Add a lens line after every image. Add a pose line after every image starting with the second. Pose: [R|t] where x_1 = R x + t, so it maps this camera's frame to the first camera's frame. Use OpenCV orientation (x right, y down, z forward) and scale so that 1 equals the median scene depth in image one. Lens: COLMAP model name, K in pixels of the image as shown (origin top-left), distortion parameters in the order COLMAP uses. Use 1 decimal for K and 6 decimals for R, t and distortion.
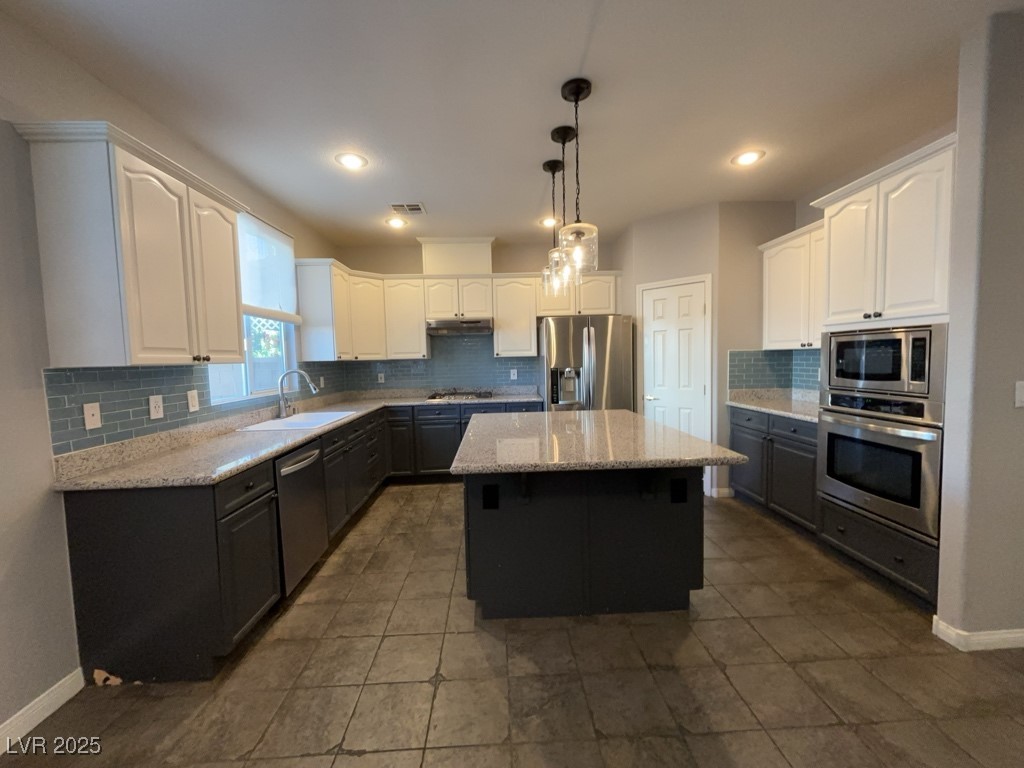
lens RADIAL K [[410.5, 0, 508.7], [0, 410.5, 383.6], [0, 0, 1]] dist [0.007163, -0.003673]
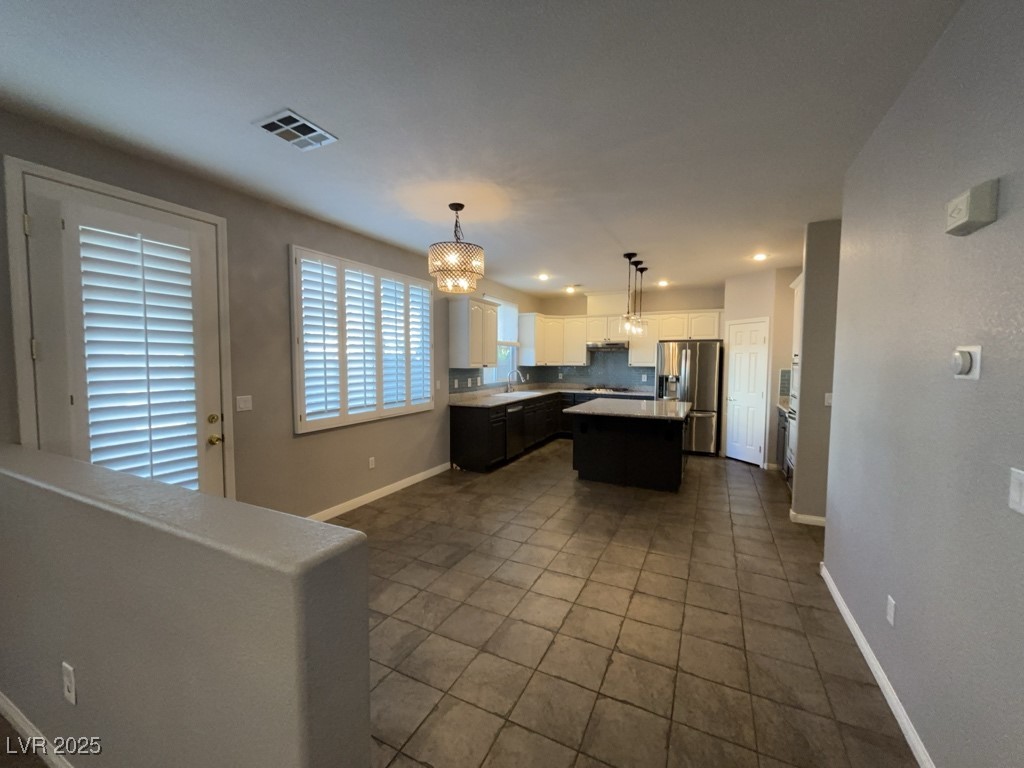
lens RADIAL K [[410.5, 0, 508.7], [0, 410.5, 383.6], [0, 0, 1]] dist [0.007163, -0.003673]
pose [[0.878430, 0.058163, -0.474318, 0.397951], [-0.057613, 0.998215, 0.015708, 0.003608], [0.474385, 0.013528, 0.880214, -0.761529]]
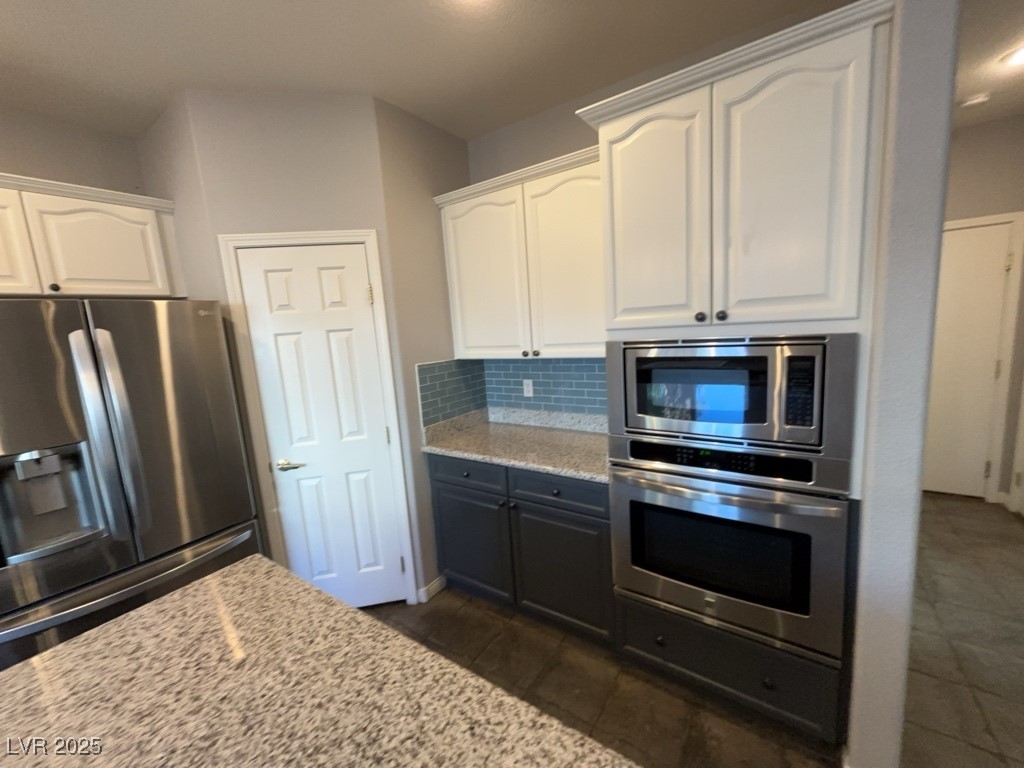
lens RADIAL K [[410.5, 0, 508.7], [0, 410.5, 383.6], [0, 0, 1]] dist [0.007163, -0.003673]
pose [[0.593192, -0.131202, 0.794298, 0.135885], [0.103394, 0.990876, 0.086456, -0.093992], [-0.798394, 0.030841, 0.601345, 0.547356]]
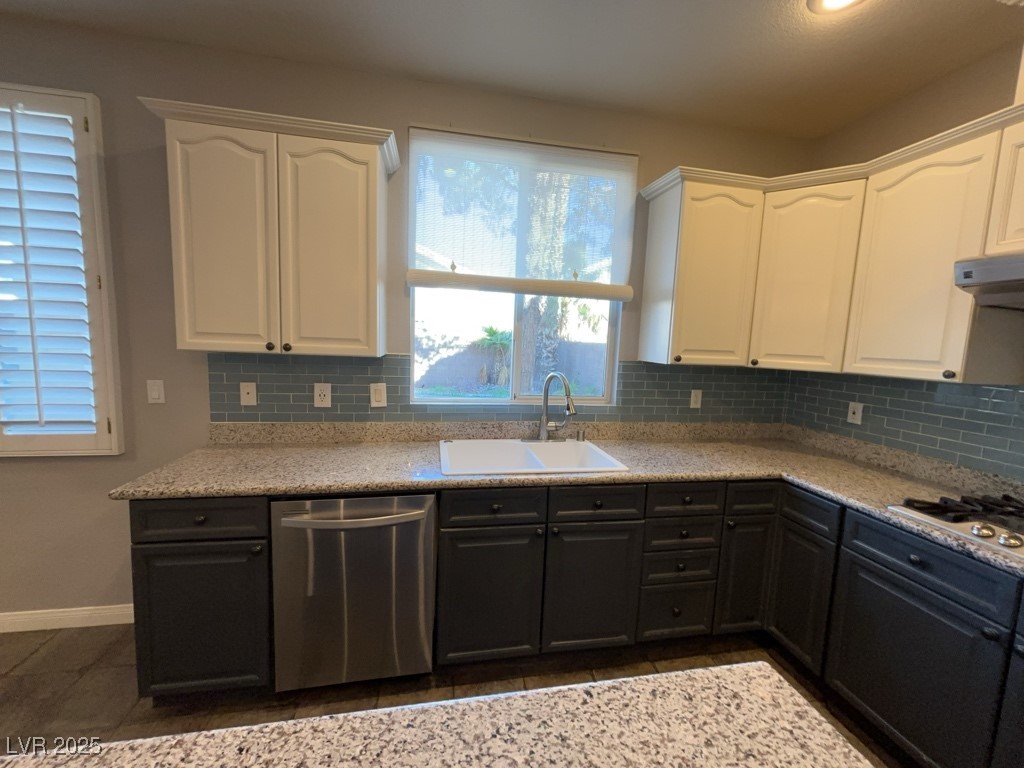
lens RADIAL K [[410.5, 0, 508.7], [0, 410.5, 383.6], [0, 0, 1]] dist [0.007163, -0.003673]
pose [[0.148932, 0.138717, -0.979069, 0.082626], [-0.106559, 0.986597, 0.123574, -0.079926], [0.983089, 0.085925, 0.161717, 0.757047]]
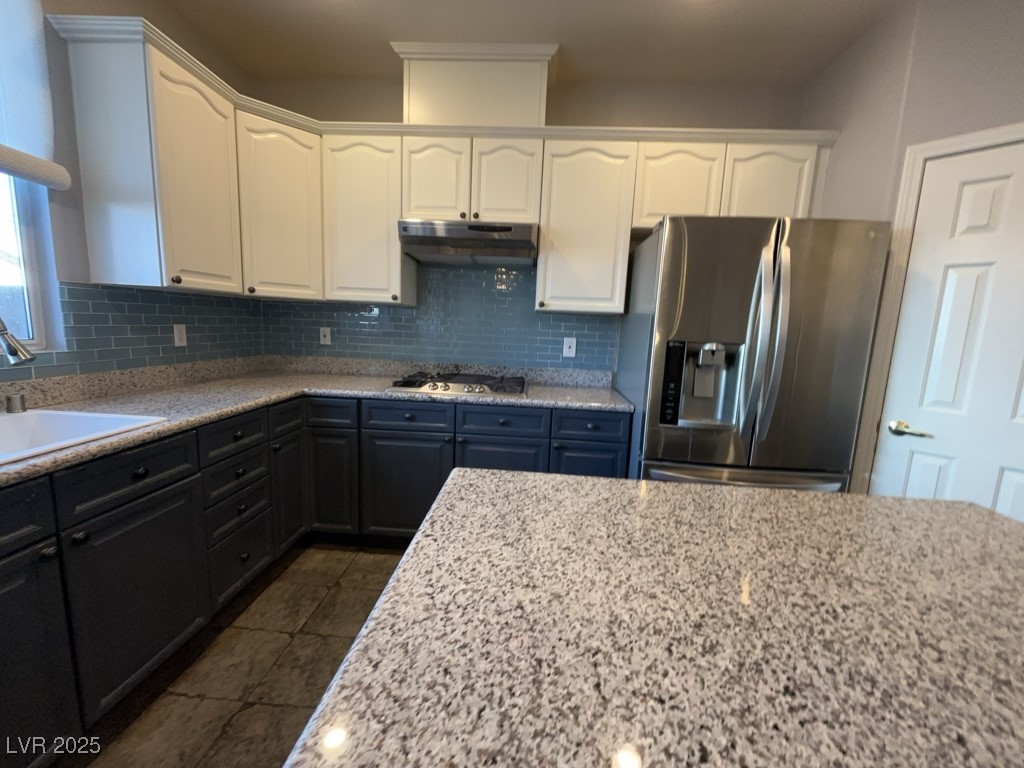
lens RADIAL K [[410.5, 0, 508.7], [0, 410.5, 383.6], [0, 0, 1]] dist [0.007163, -0.003673]
pose [[0.992829, 0.081239, -0.087693, -0.021229], [-0.073858, 0.993694, 0.084368, -0.019646], [0.093994, -0.077287, 0.992568, 0.641969]]
